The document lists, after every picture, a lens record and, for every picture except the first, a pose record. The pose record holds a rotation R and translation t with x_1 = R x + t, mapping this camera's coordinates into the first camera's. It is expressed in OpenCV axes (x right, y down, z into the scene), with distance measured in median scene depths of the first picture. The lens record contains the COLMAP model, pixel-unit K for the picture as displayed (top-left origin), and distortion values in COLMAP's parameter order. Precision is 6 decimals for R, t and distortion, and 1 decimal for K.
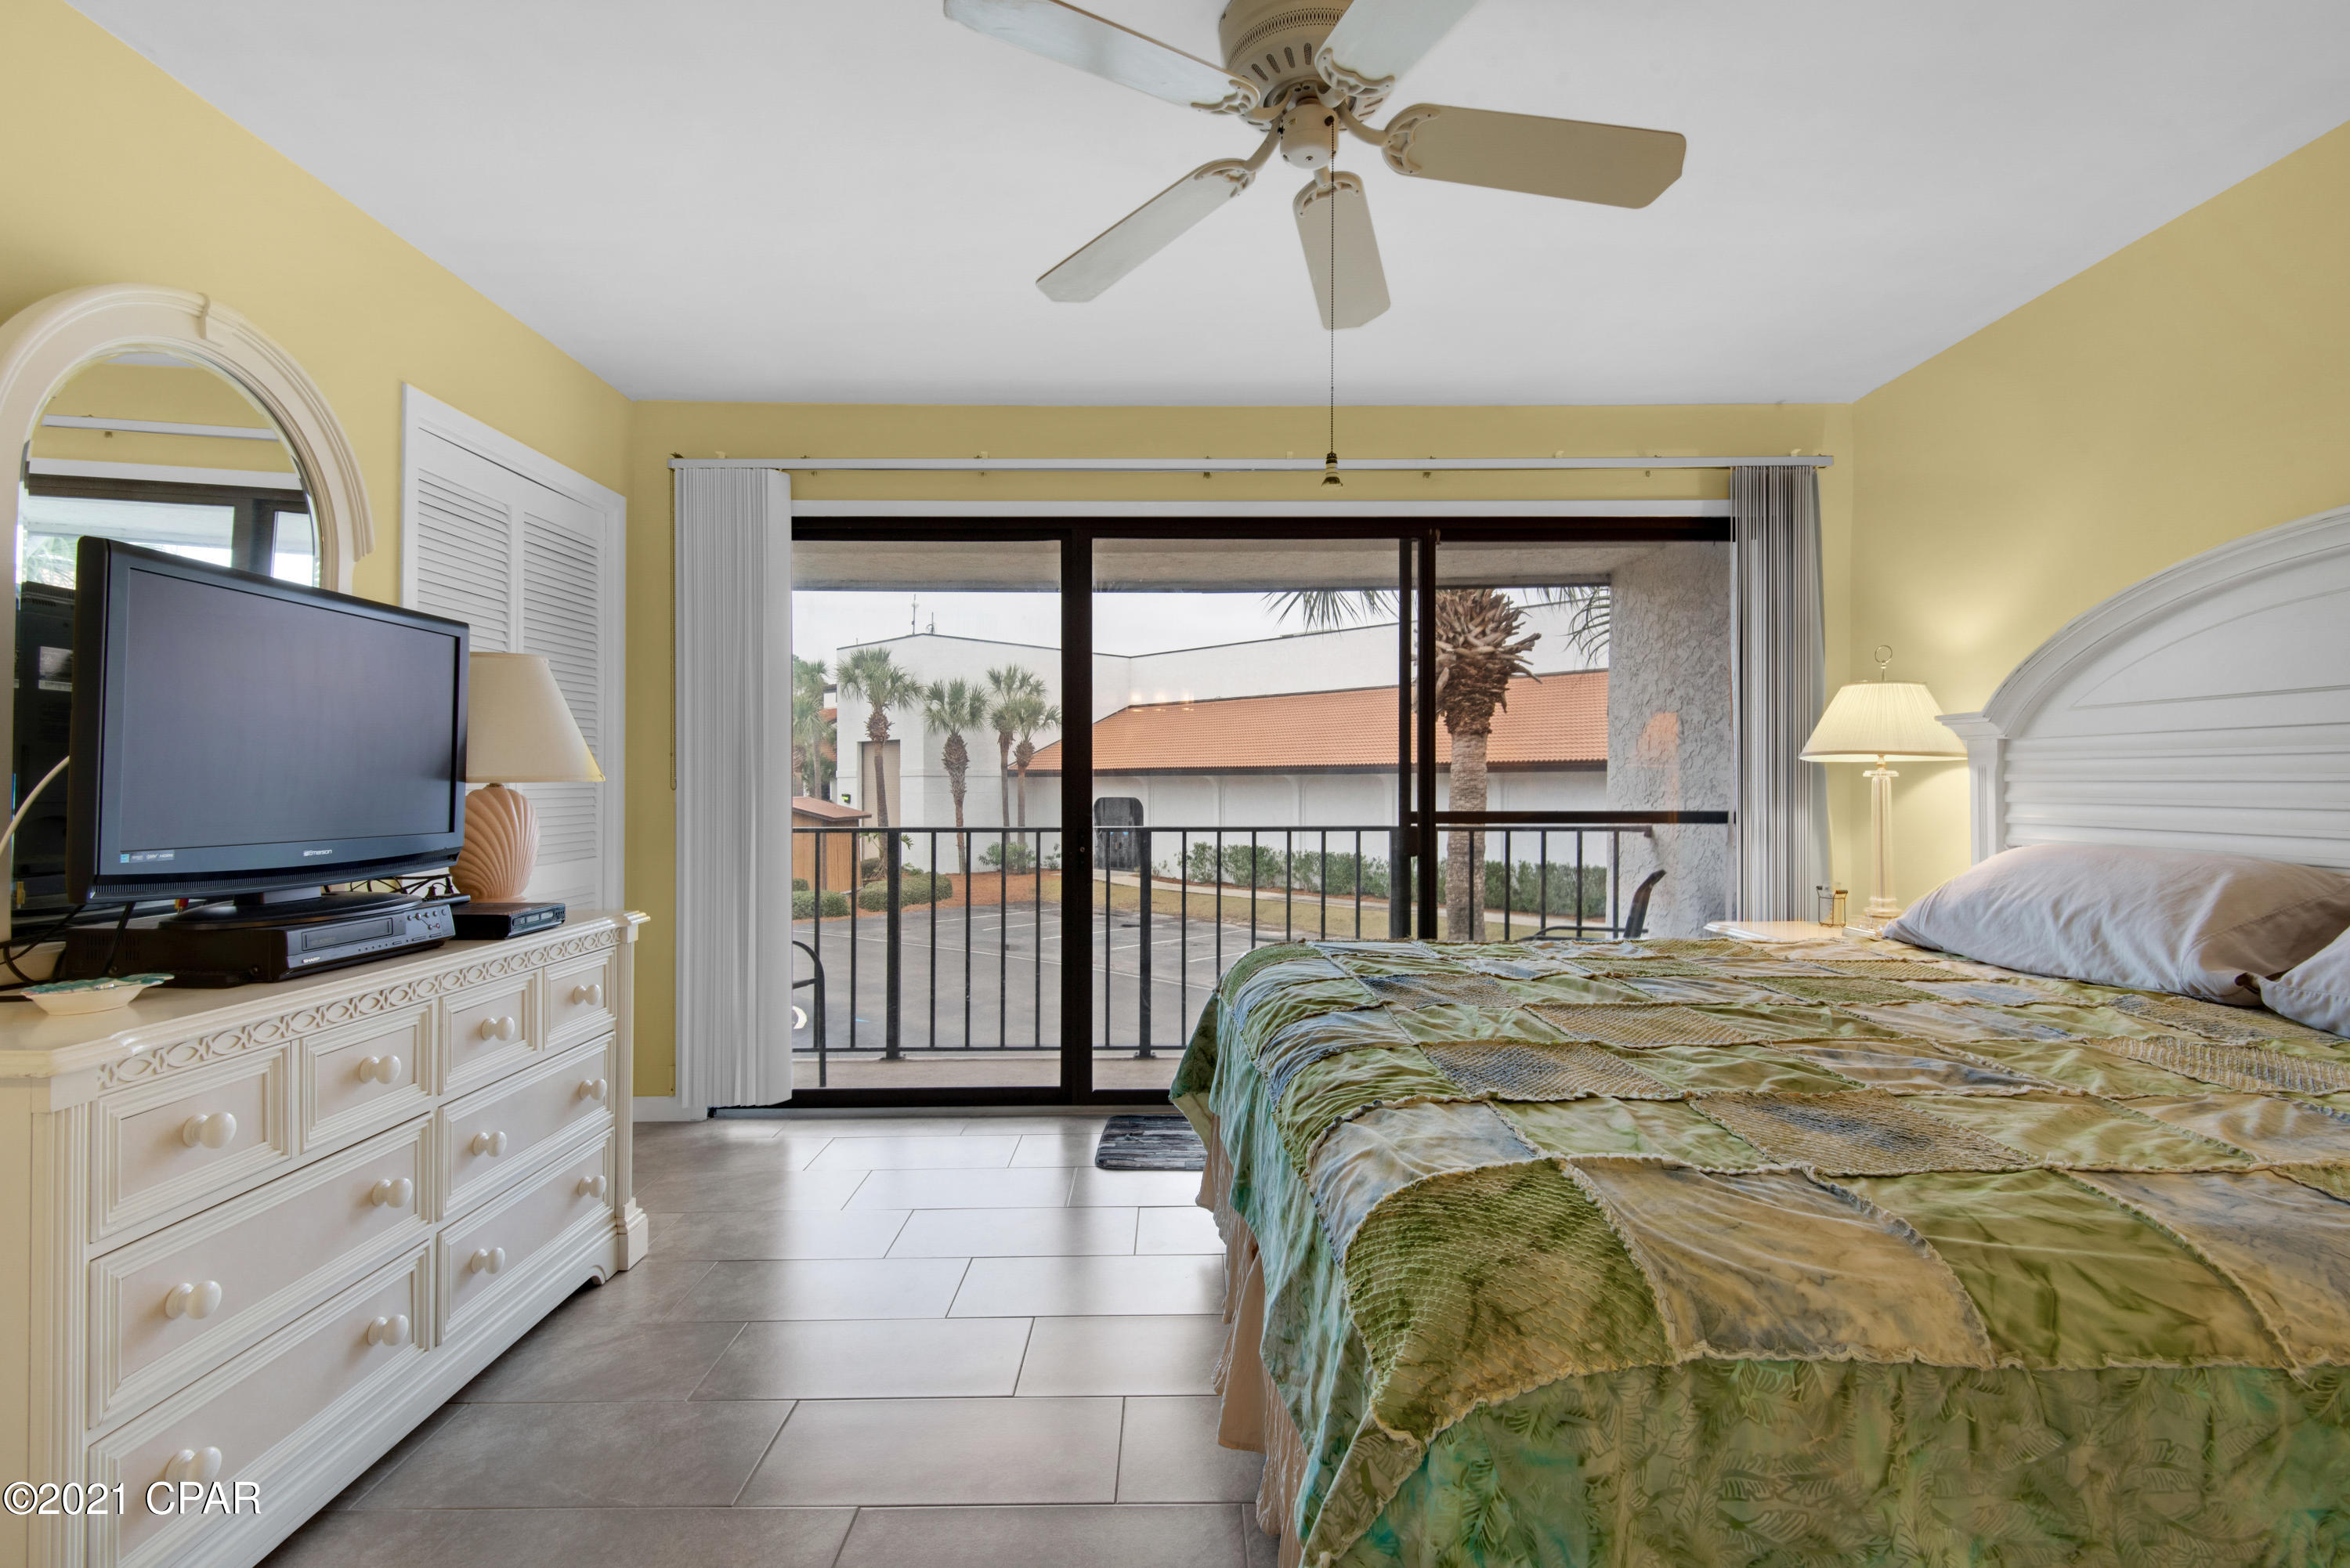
lens RADIAL K [[1090.8, 0, 1185.1], [0, 1090.8, 783.7], [0, 0, 1]] dist [0.047876, -0.028133]
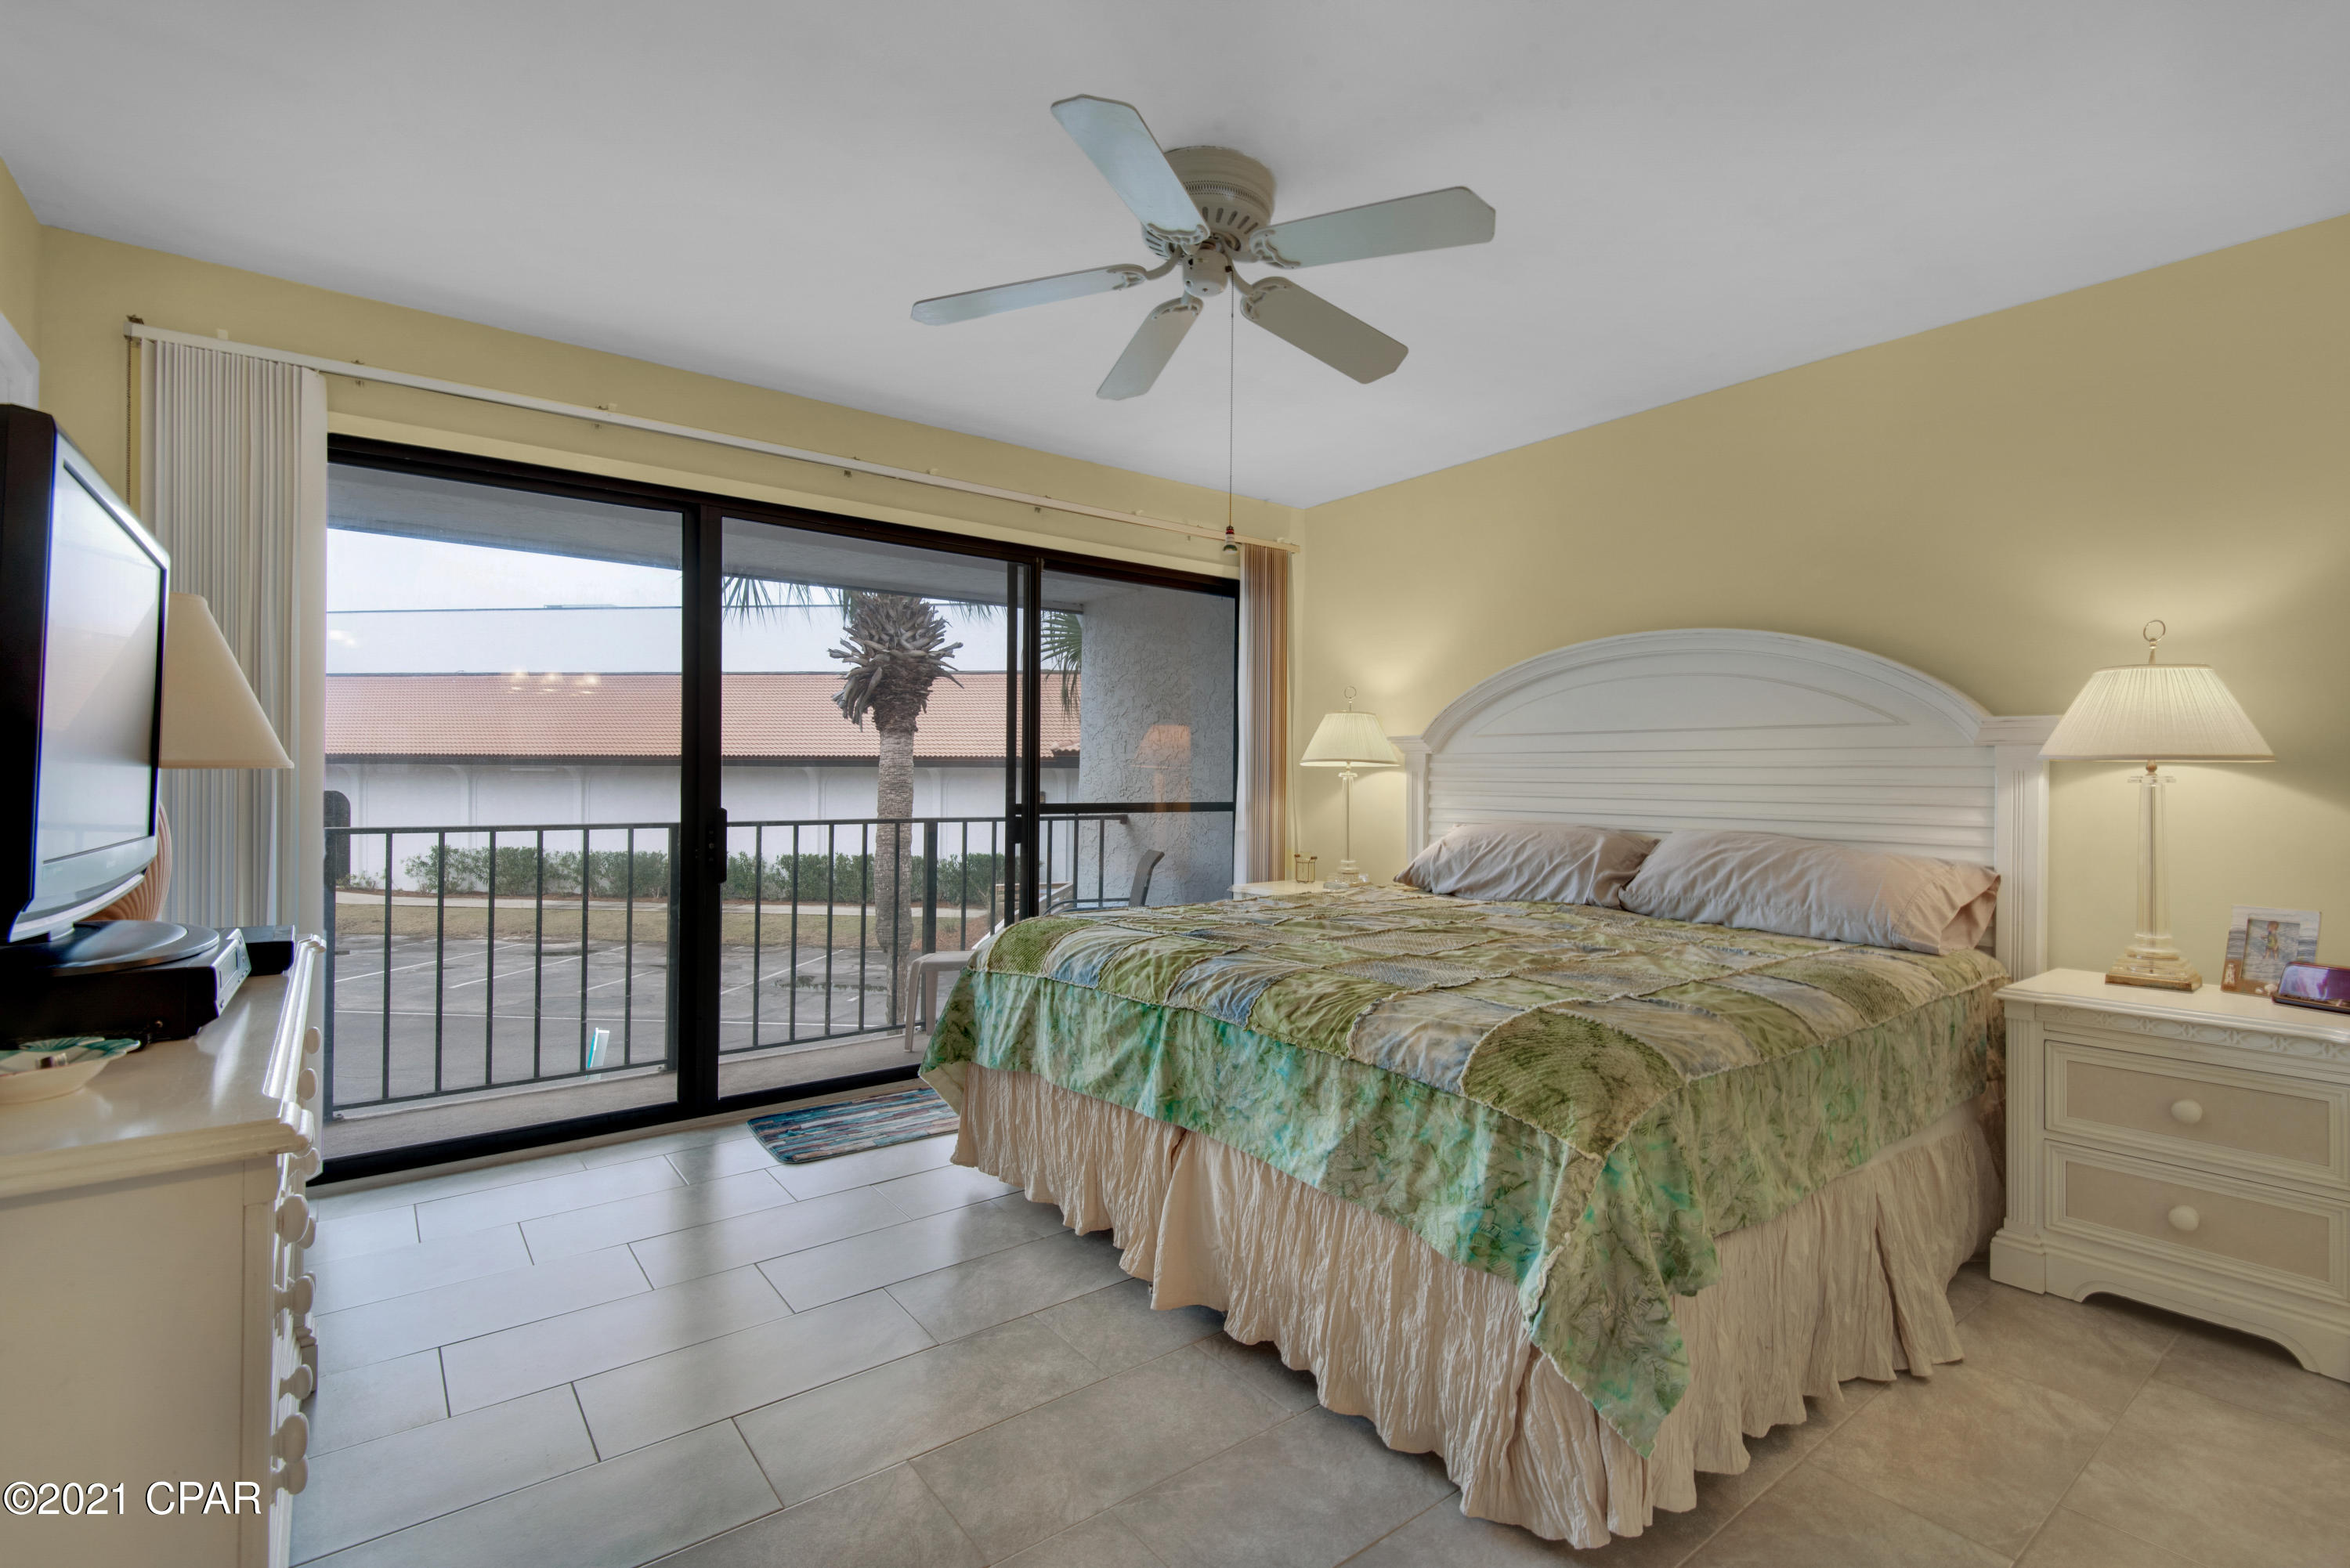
lens RADIAL K [[1073.2, 0, 1181.8], [0, 1073.2, 787.9], [0, 0, 1]] dist [0.033554, -0.016917]
pose [[0.796617, 0.002861, 0.604477, -0.341324], [-0.008450, 0.999944, 0.006402, 0.000615], [-0.604425, -0.010208, 0.796597, 0.009513]]
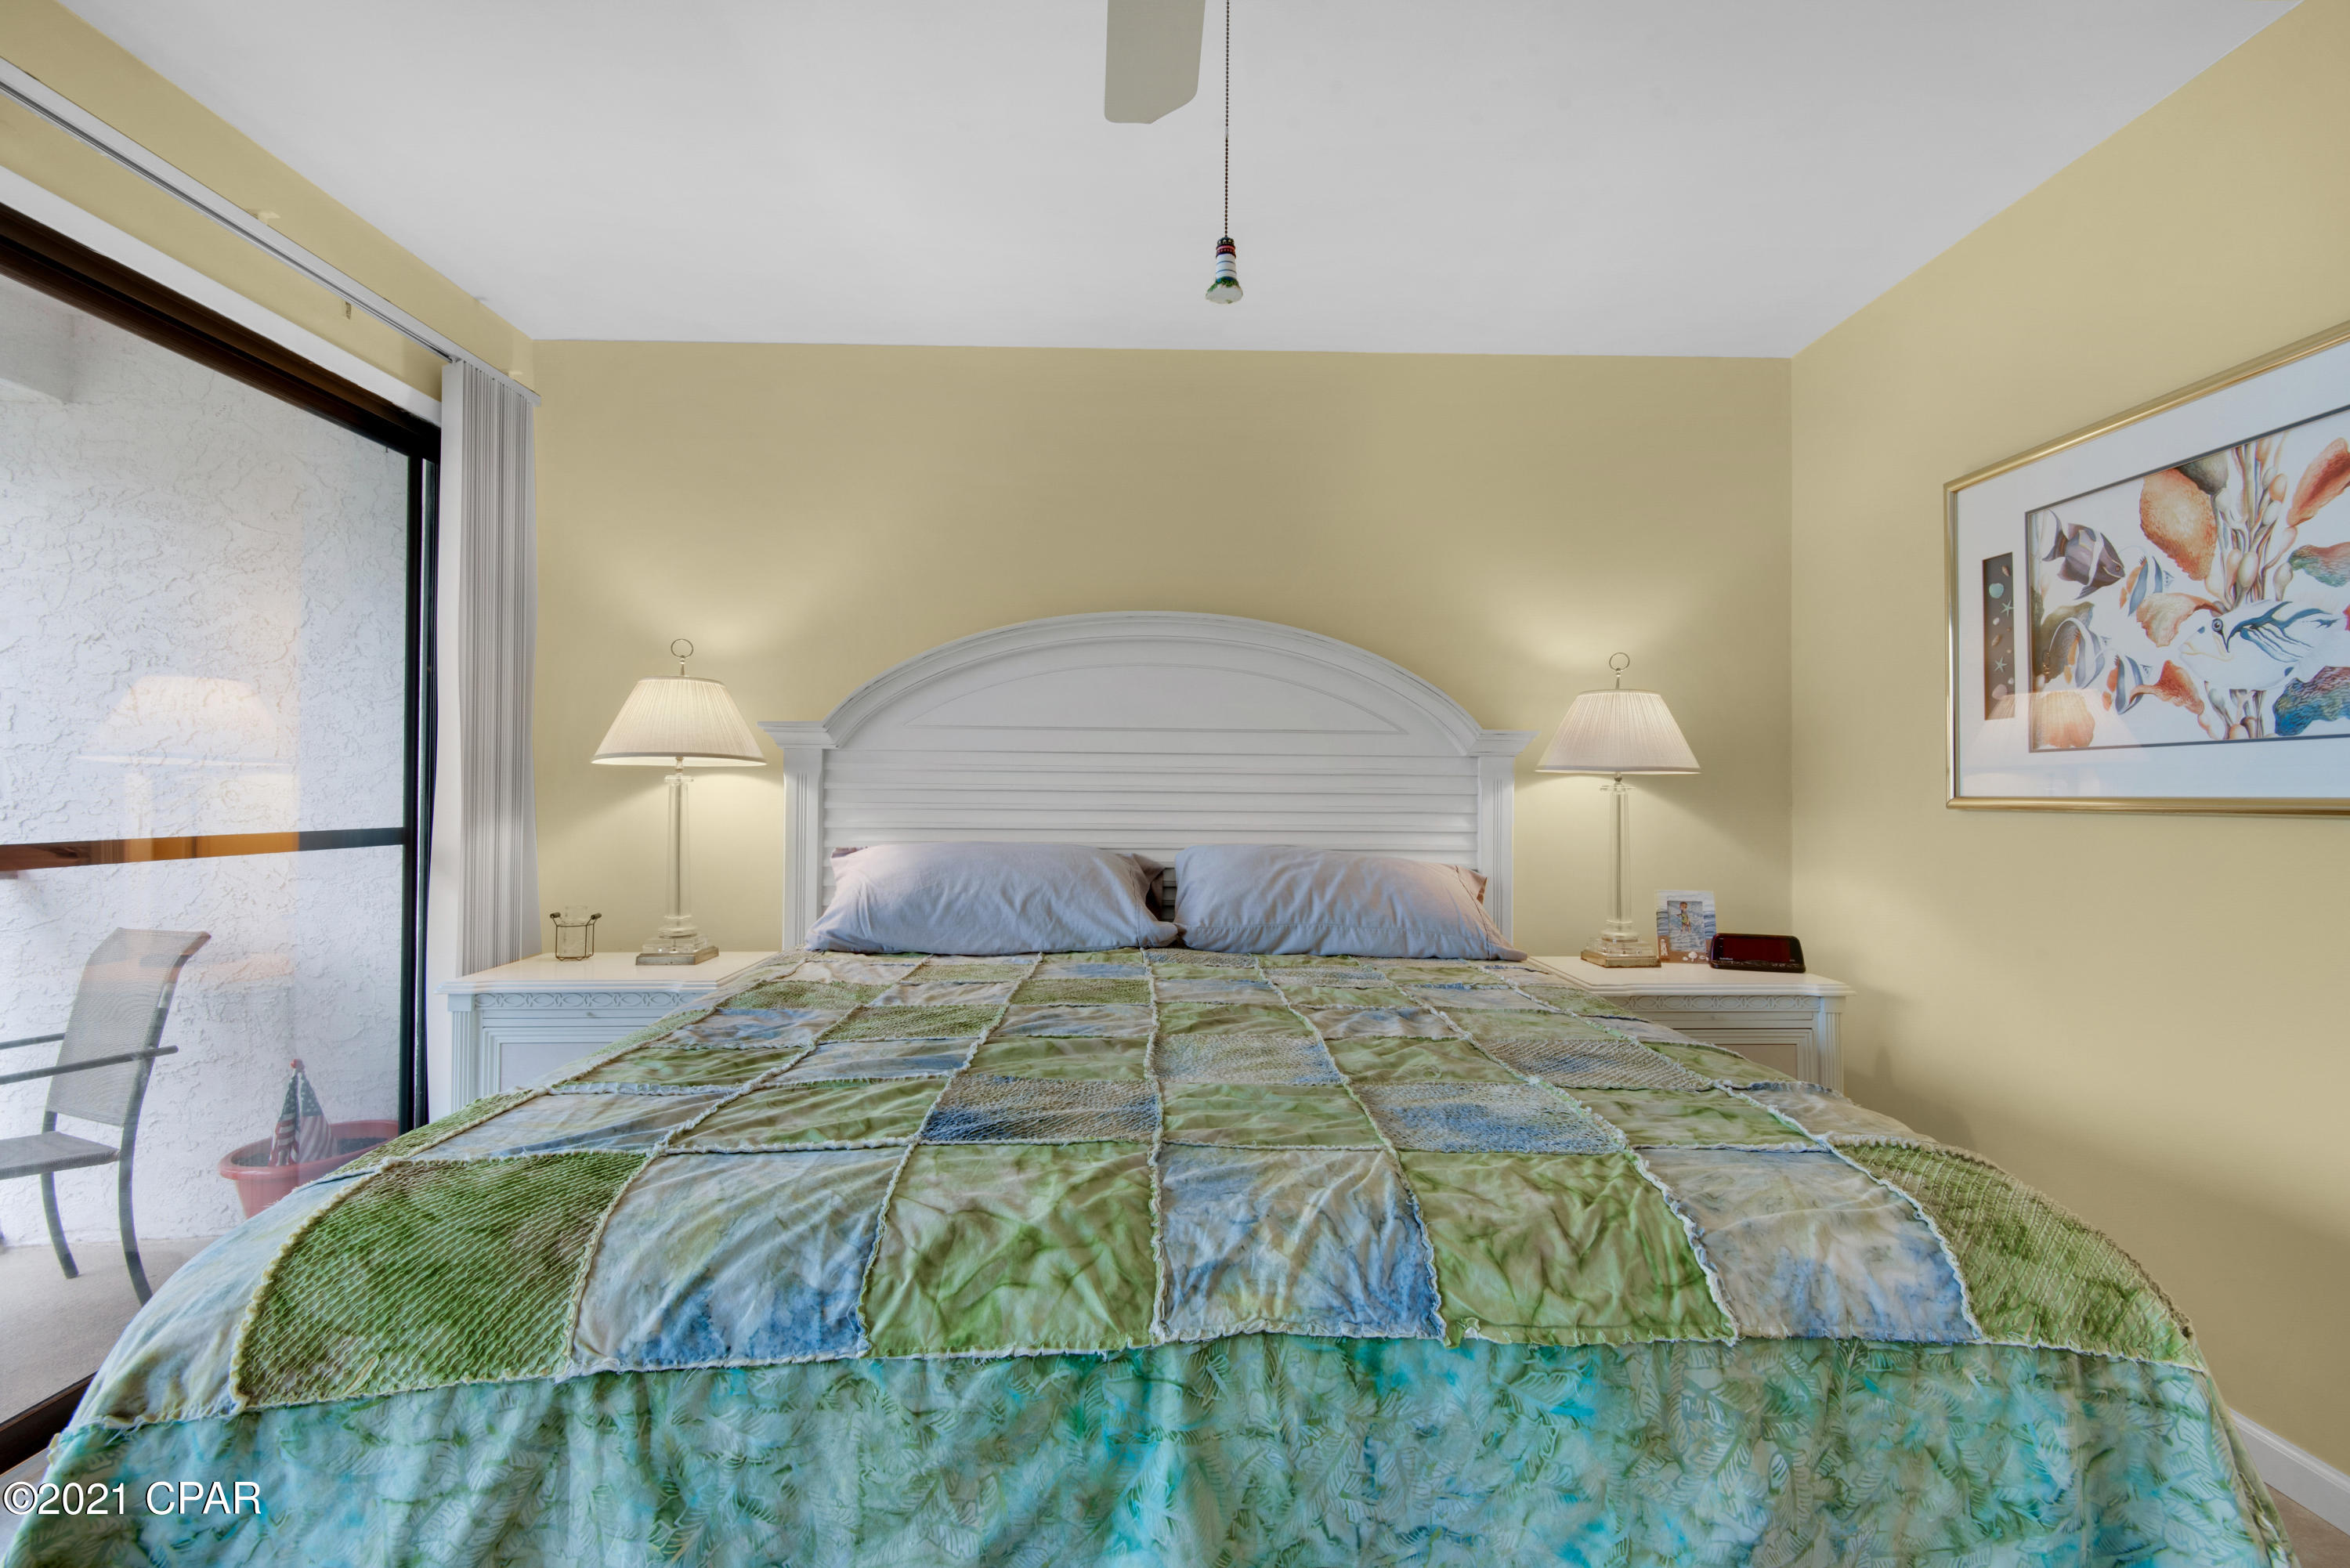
lens RADIAL K [[1061.9, 0, 1187.1], [0, 1061.9, 781.1], [0, 0, 1]] dist [0.026516, -0.018618]
pose [[-0.021015, 0.013425, 0.999689, -0.224183], [-0.006180, 0.999889, -0.013557, 0.001695], [-0.999760, -0.006463, -0.020930, 0.518120]]
